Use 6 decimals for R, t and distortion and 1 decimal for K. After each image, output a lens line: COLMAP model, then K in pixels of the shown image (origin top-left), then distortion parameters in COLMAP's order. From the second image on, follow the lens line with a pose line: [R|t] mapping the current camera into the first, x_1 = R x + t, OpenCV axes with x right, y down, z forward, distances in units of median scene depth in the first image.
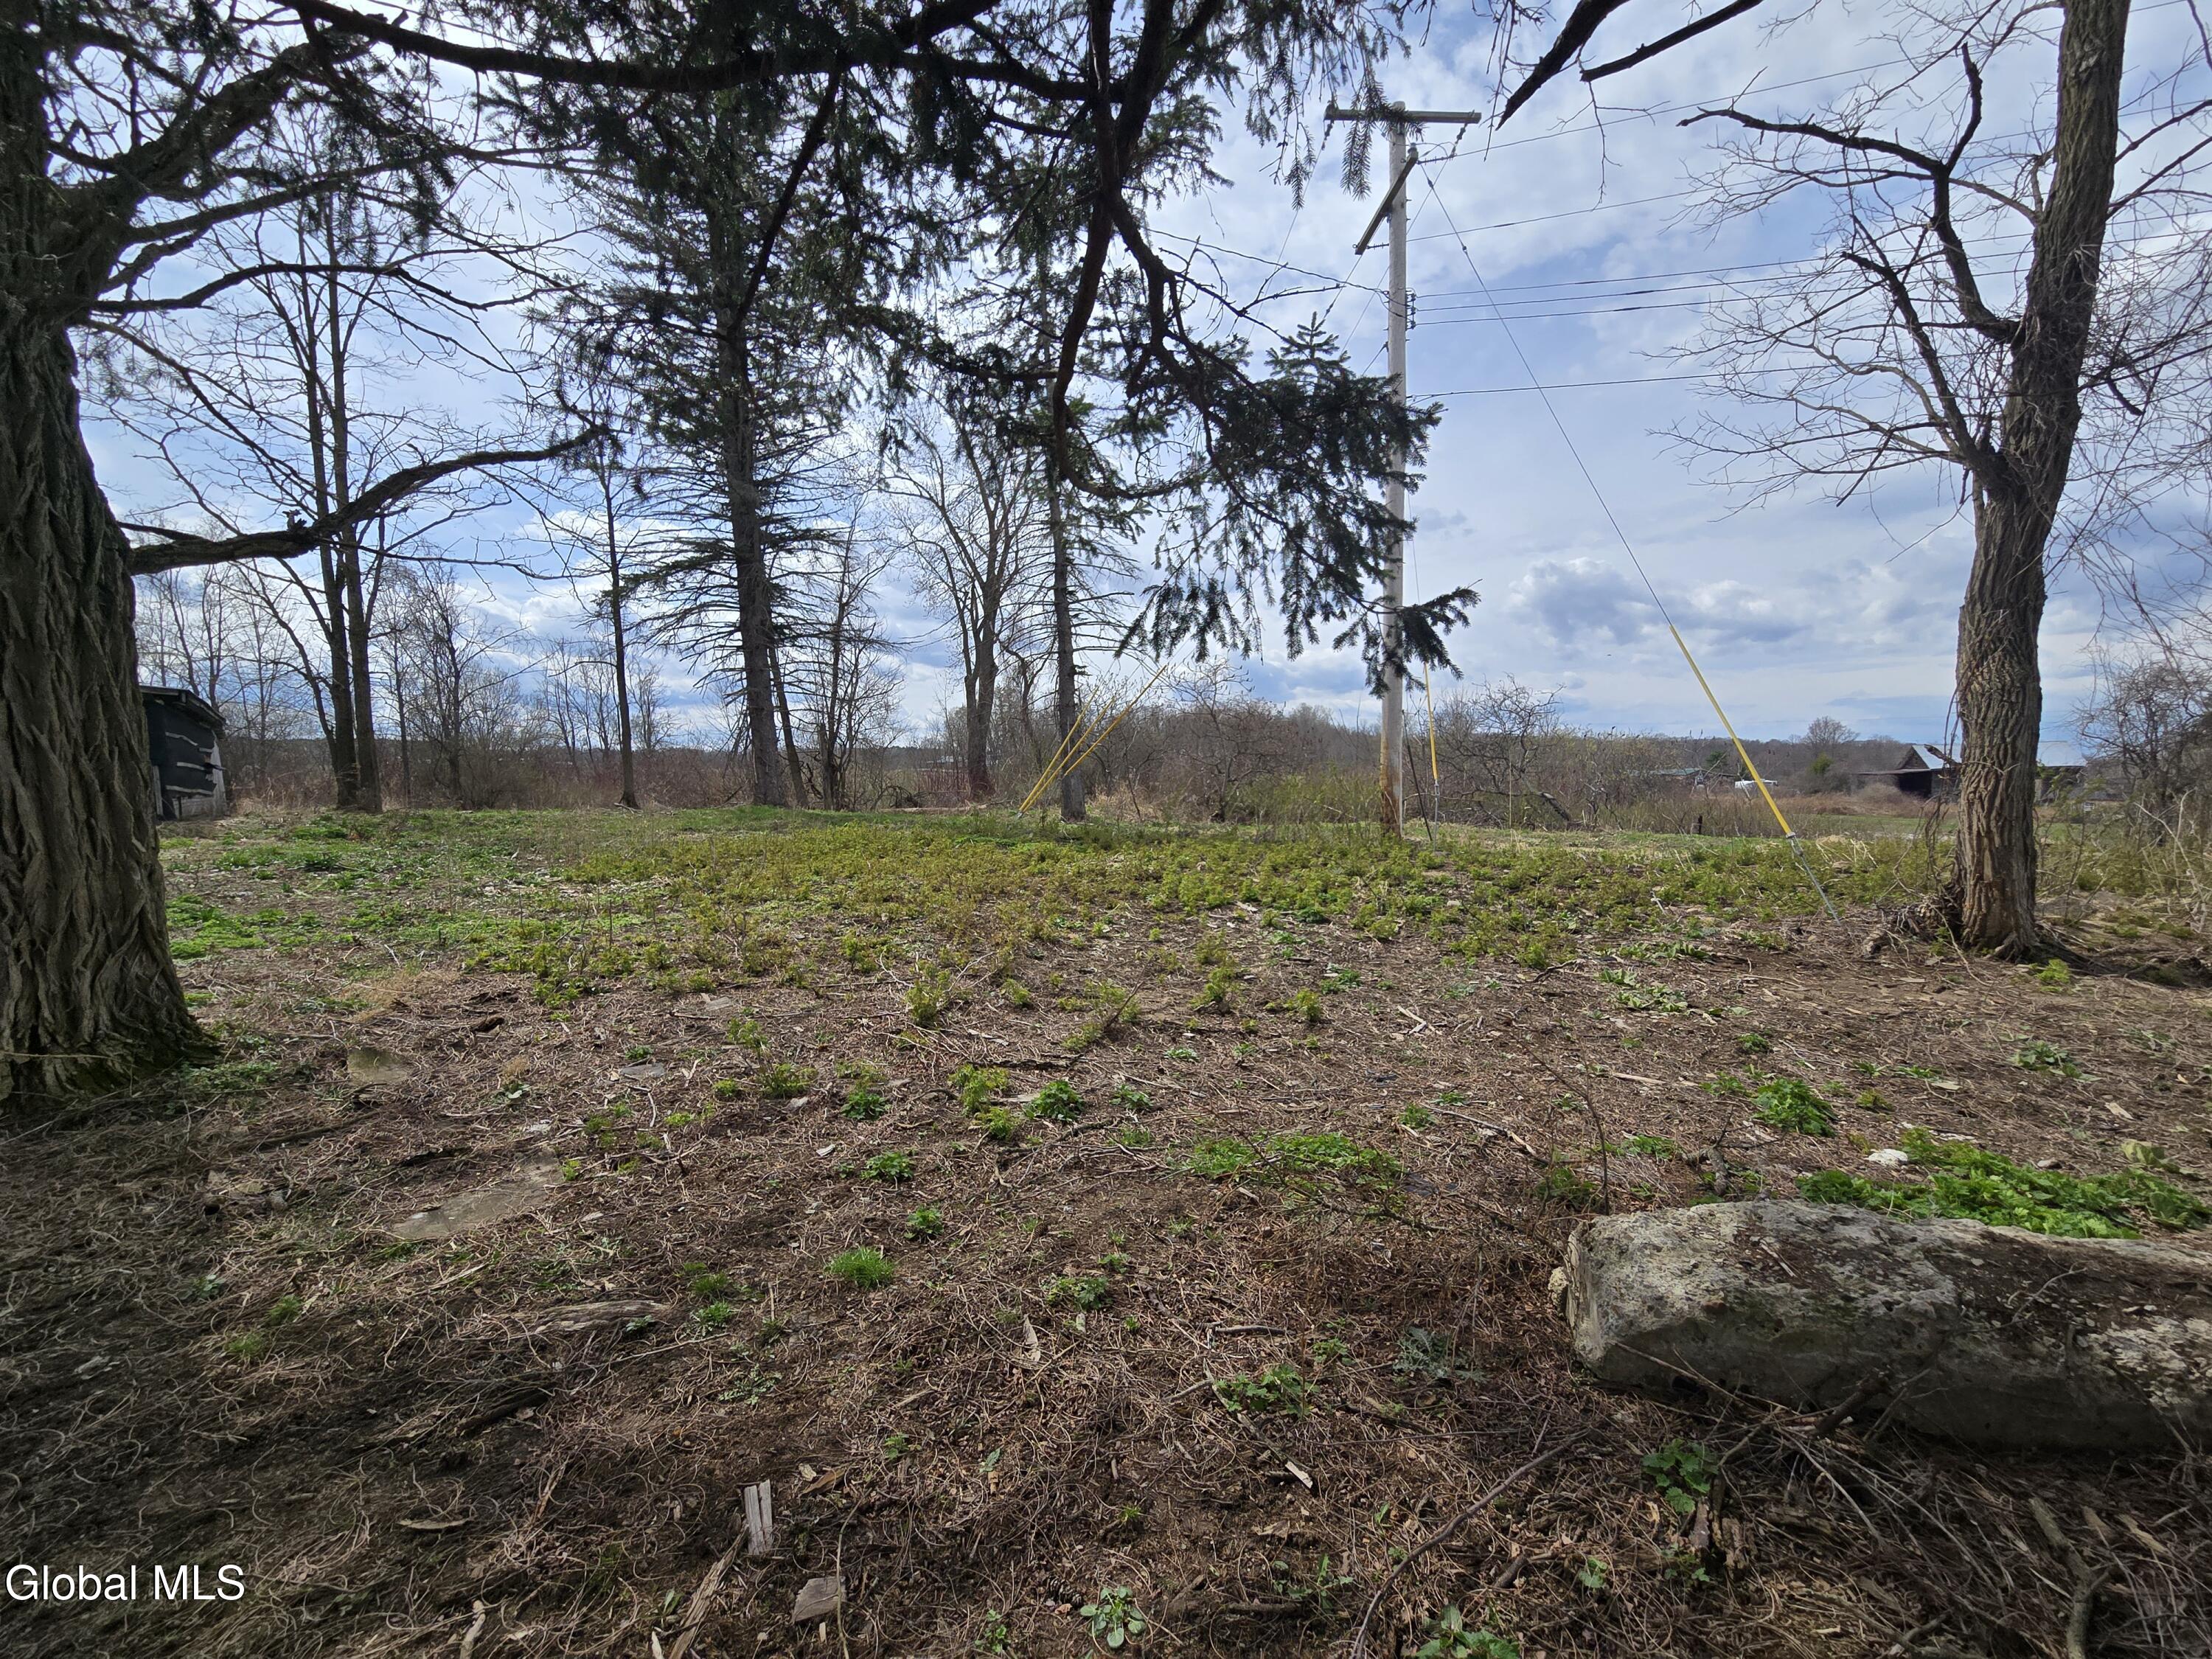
lens RADIAL K [[922.8, 0, 1106.0], [0, 922.8, 829.5], [0, 0, 1]] dist [0.000703, 0.003257]
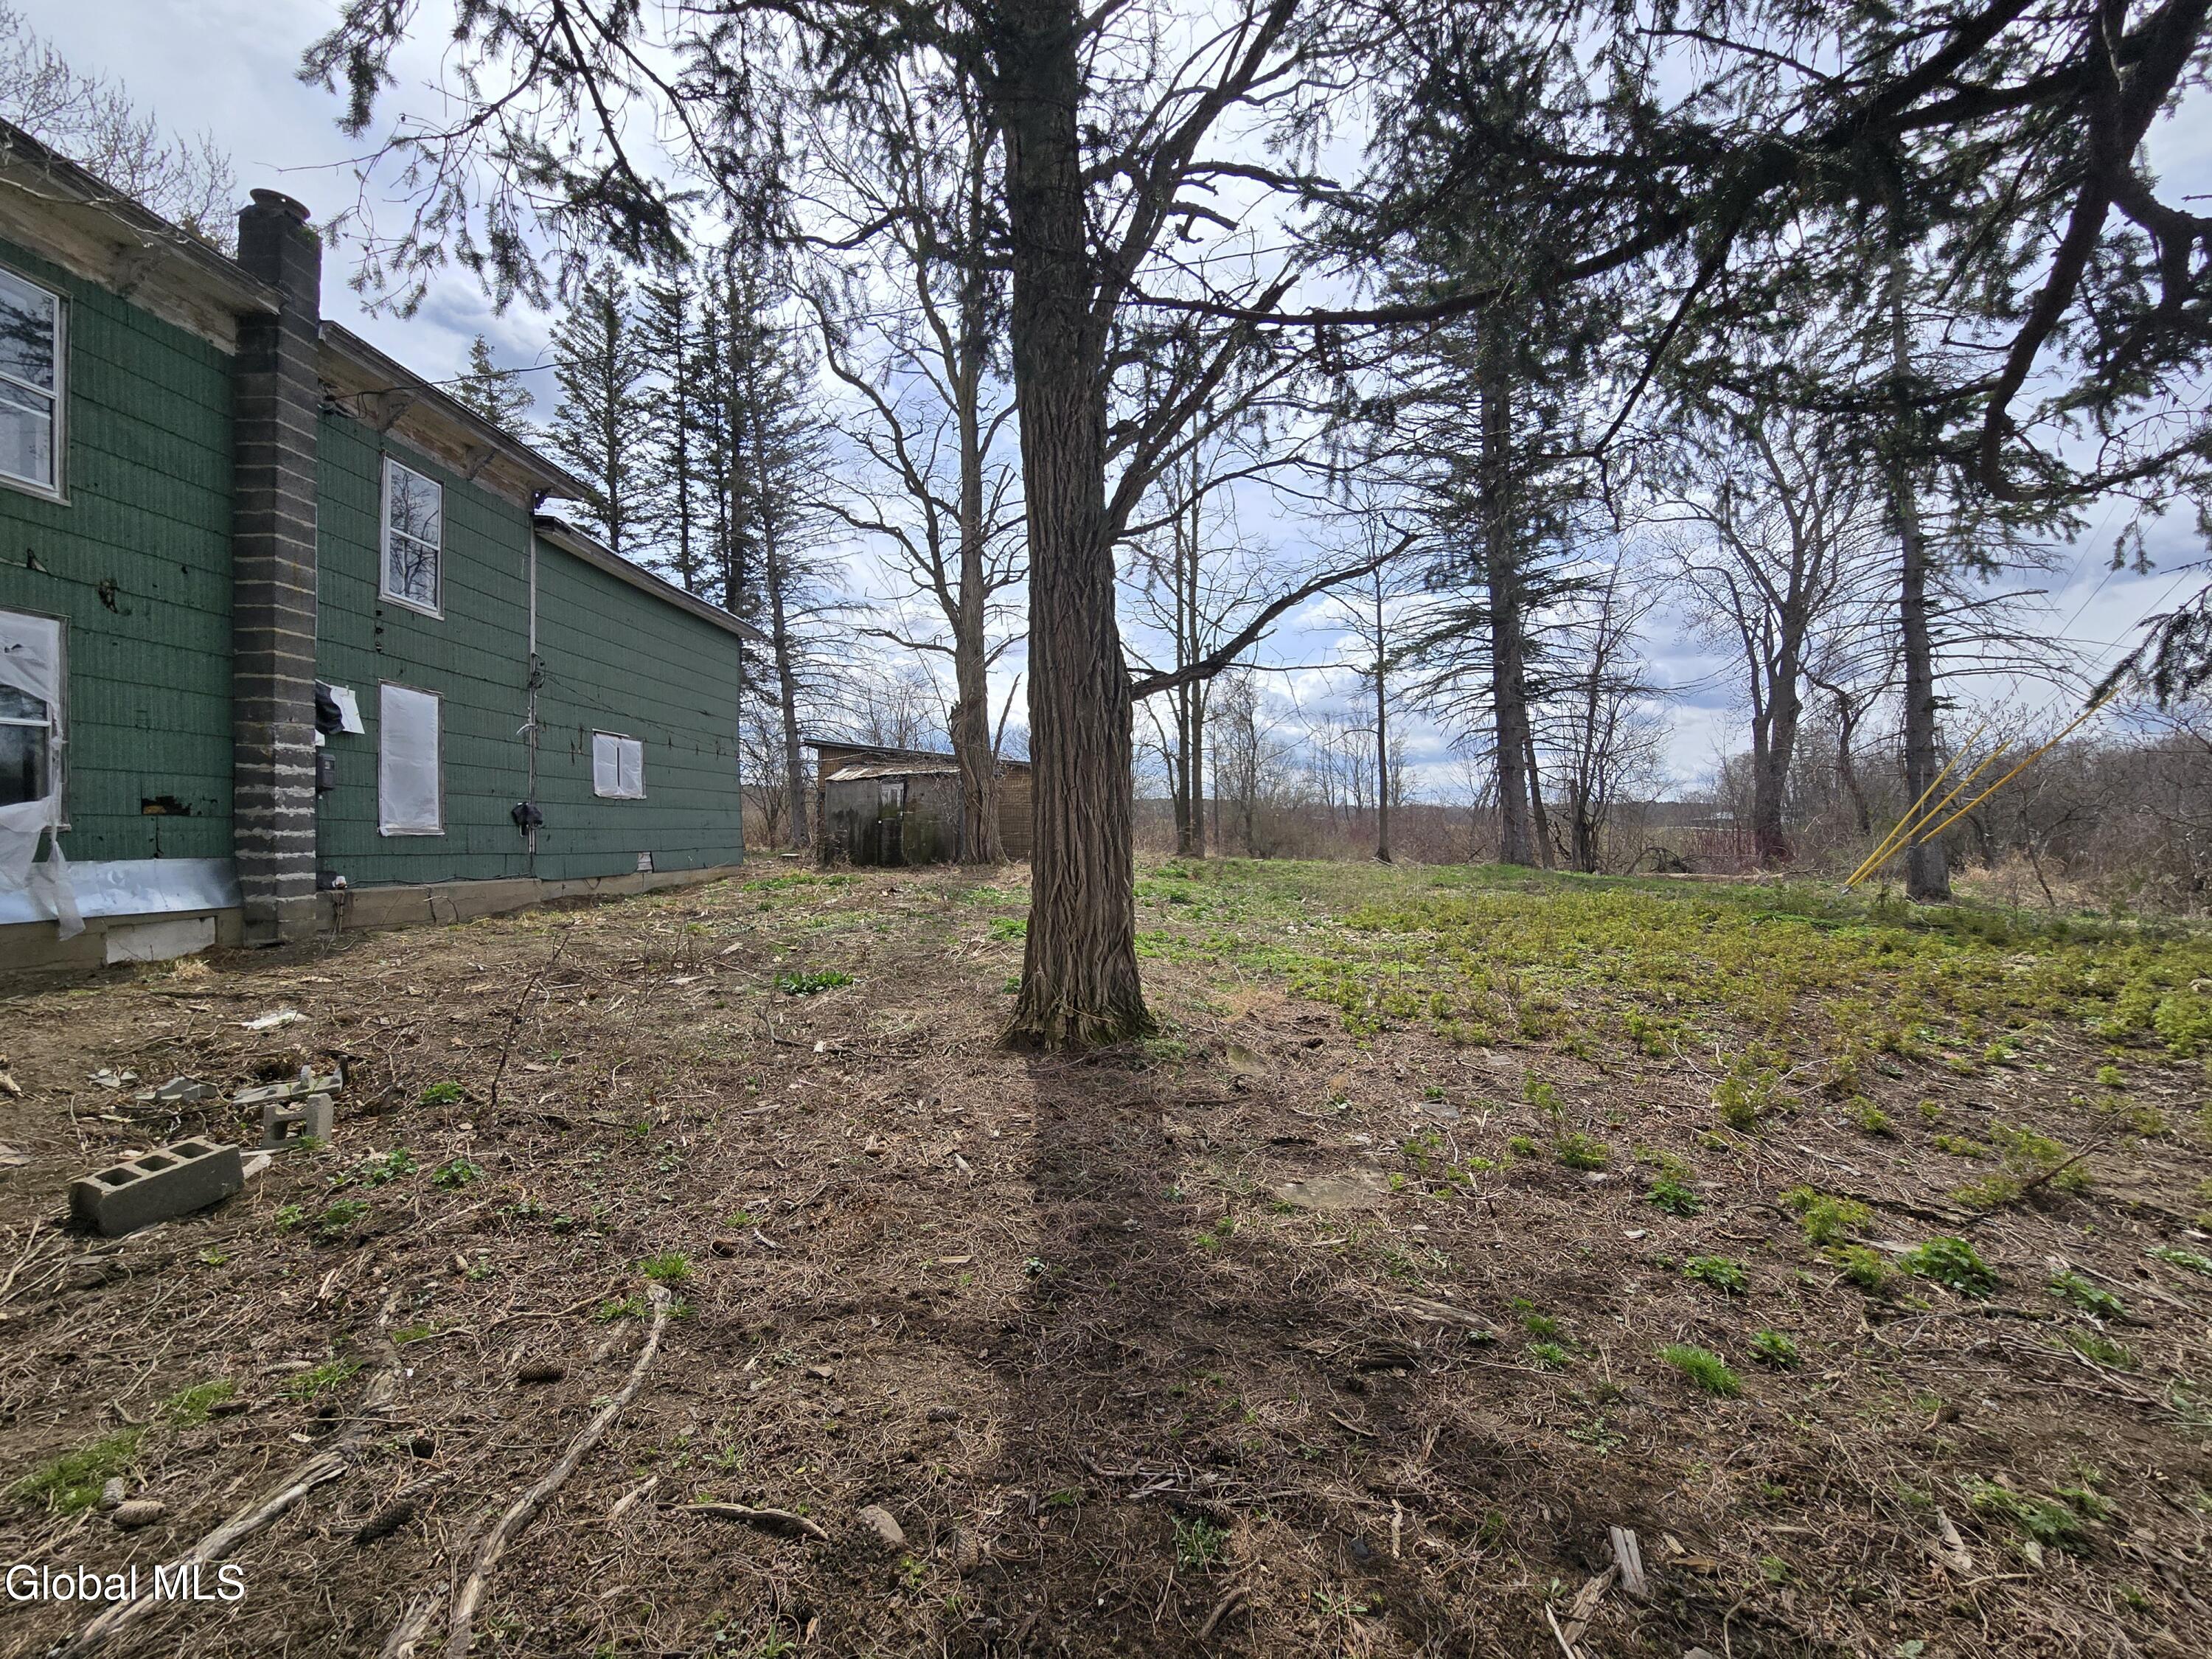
lens RADIAL K [[924.3, 0, 1106.0], [0, 924.3, 829.5], [0, 0, 1]] dist [-0.009580, 0.005954]
pose [[0.725211, 0.013921, -0.688386, -0.033684], [-0.055697, 0.997705, -0.038501, -0.006876], [0.686270, 0.066263, 0.724322, -0.083734]]
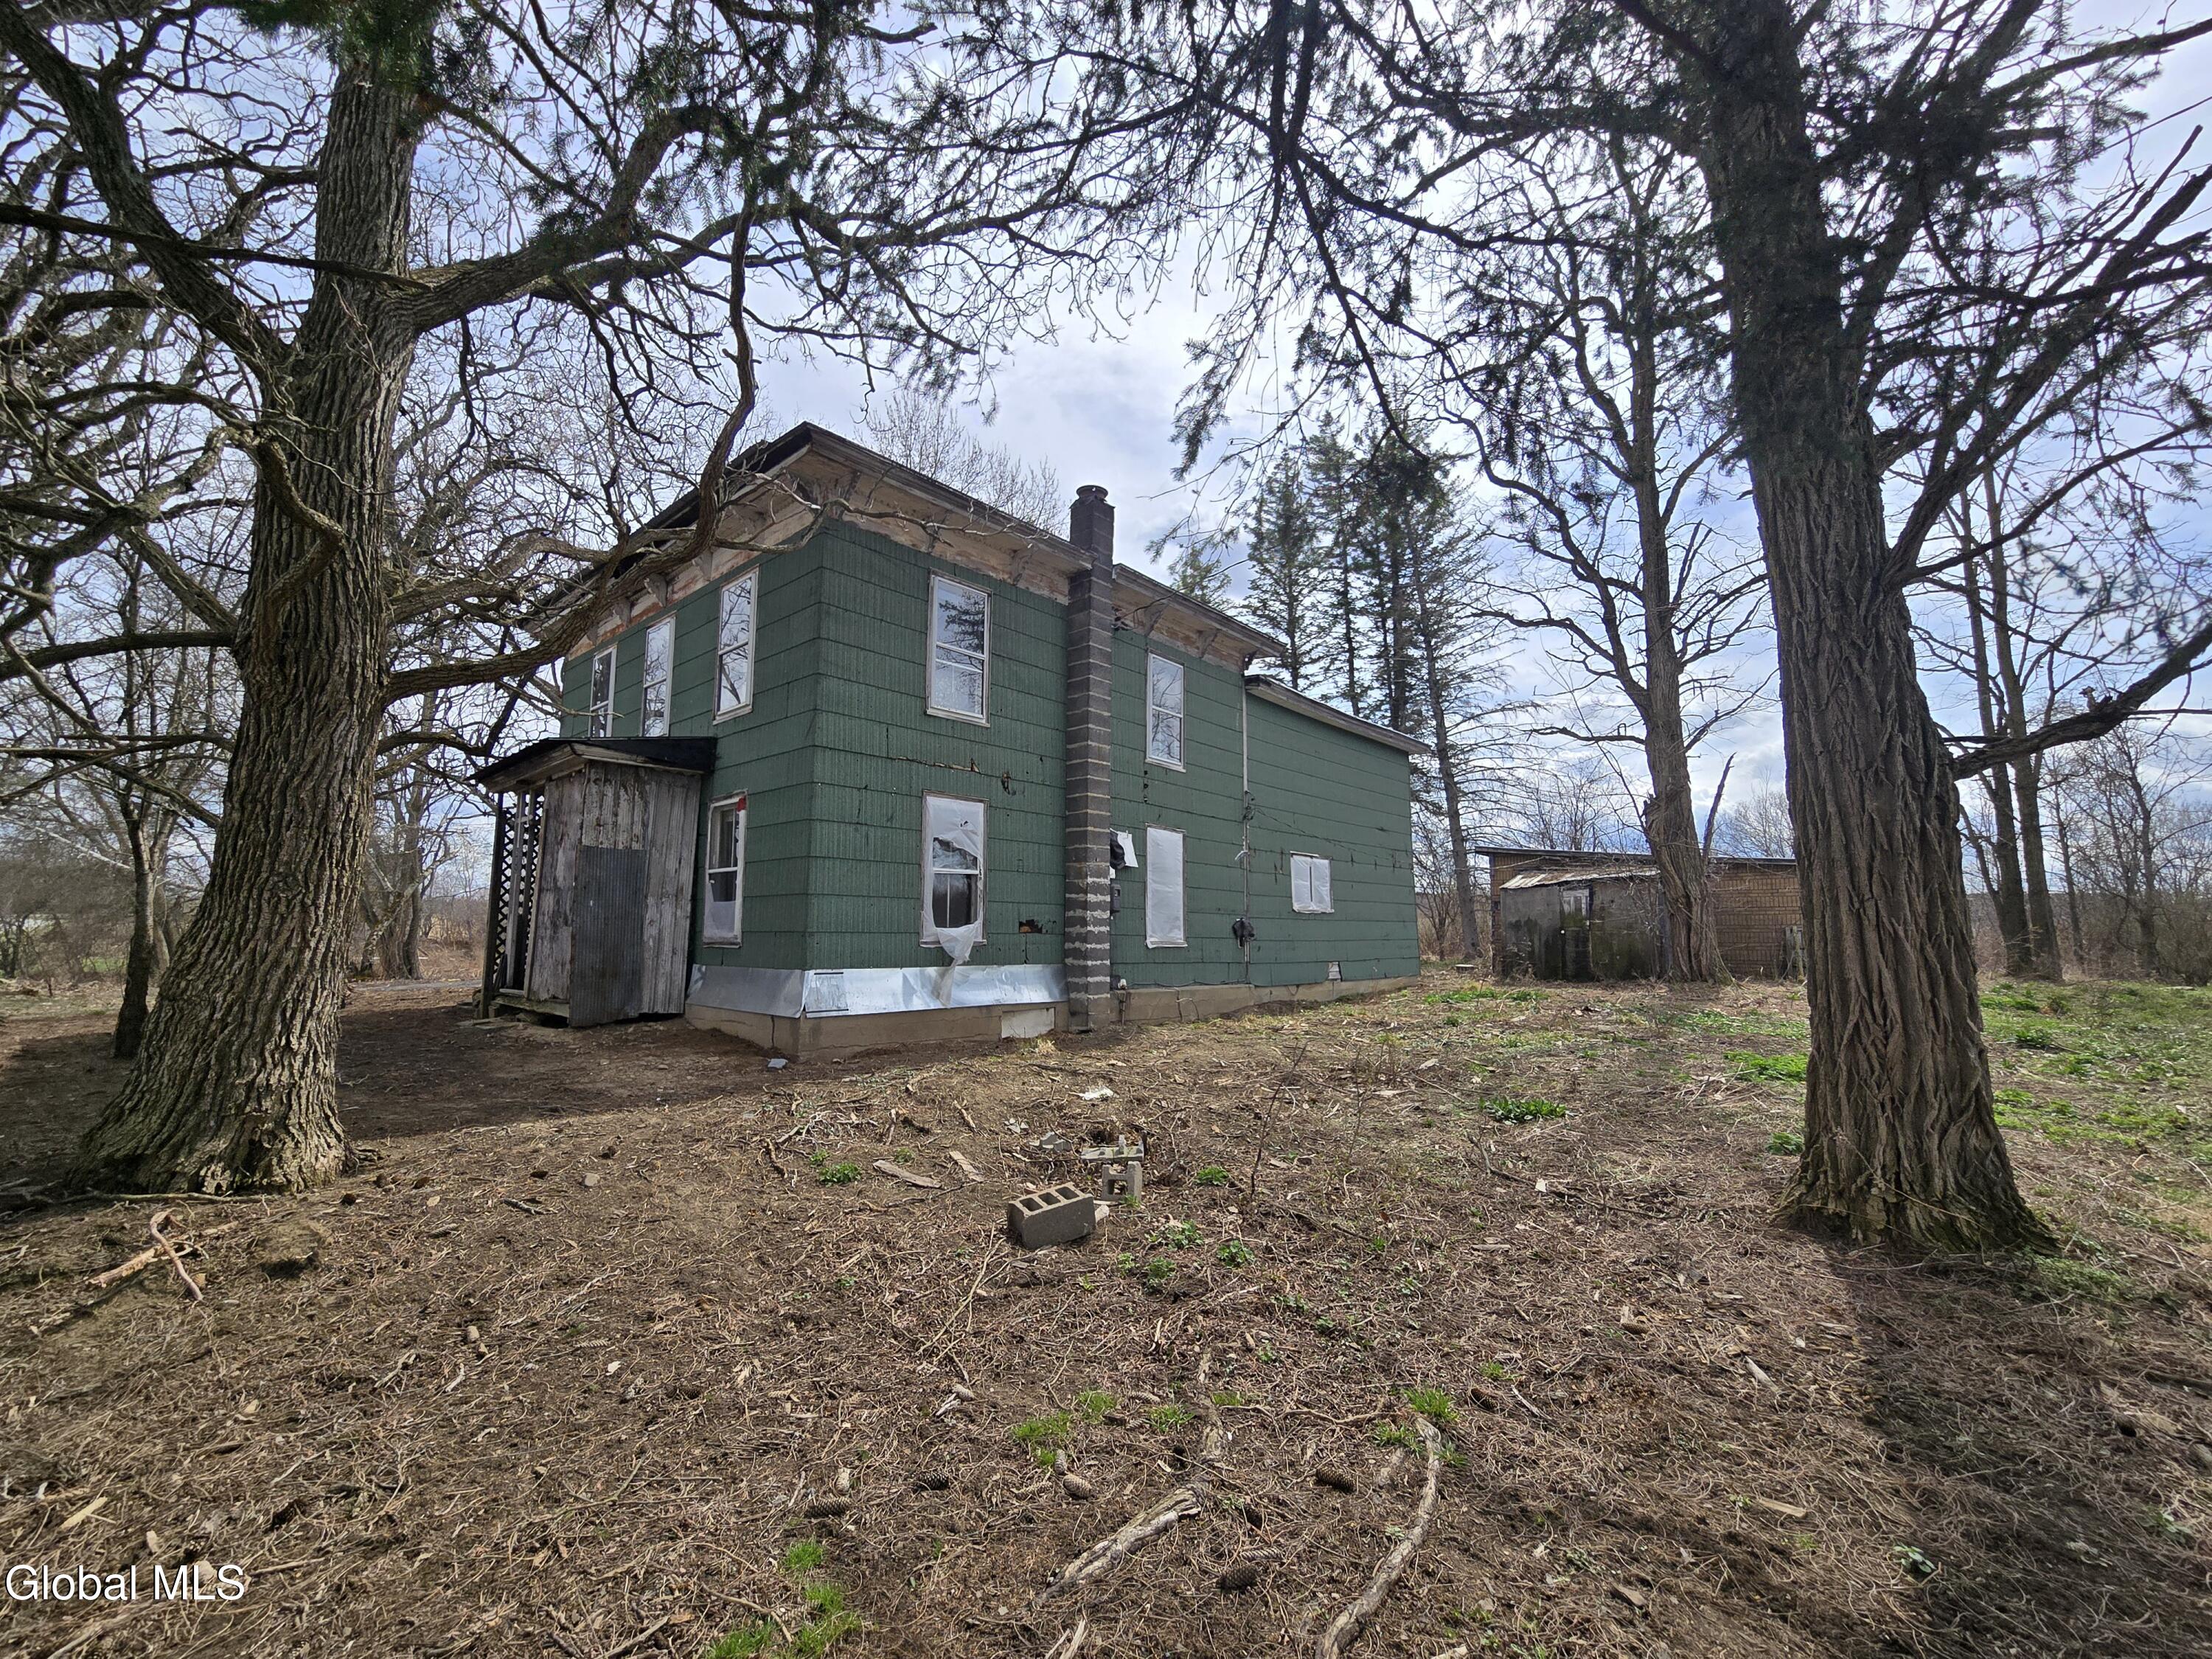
lens RADIAL K [[922.8, 0, 1106.0], [0, 922.8, 829.5], [0, 0, 1]] dist [0.000703, 0.003257]
pose [[0.122239, -0.099877, -0.987463, -0.047119], [-0.070248, 0.991558, -0.108987, -0.016531], [0.990012, 0.082690, 0.114191, -0.127568]]
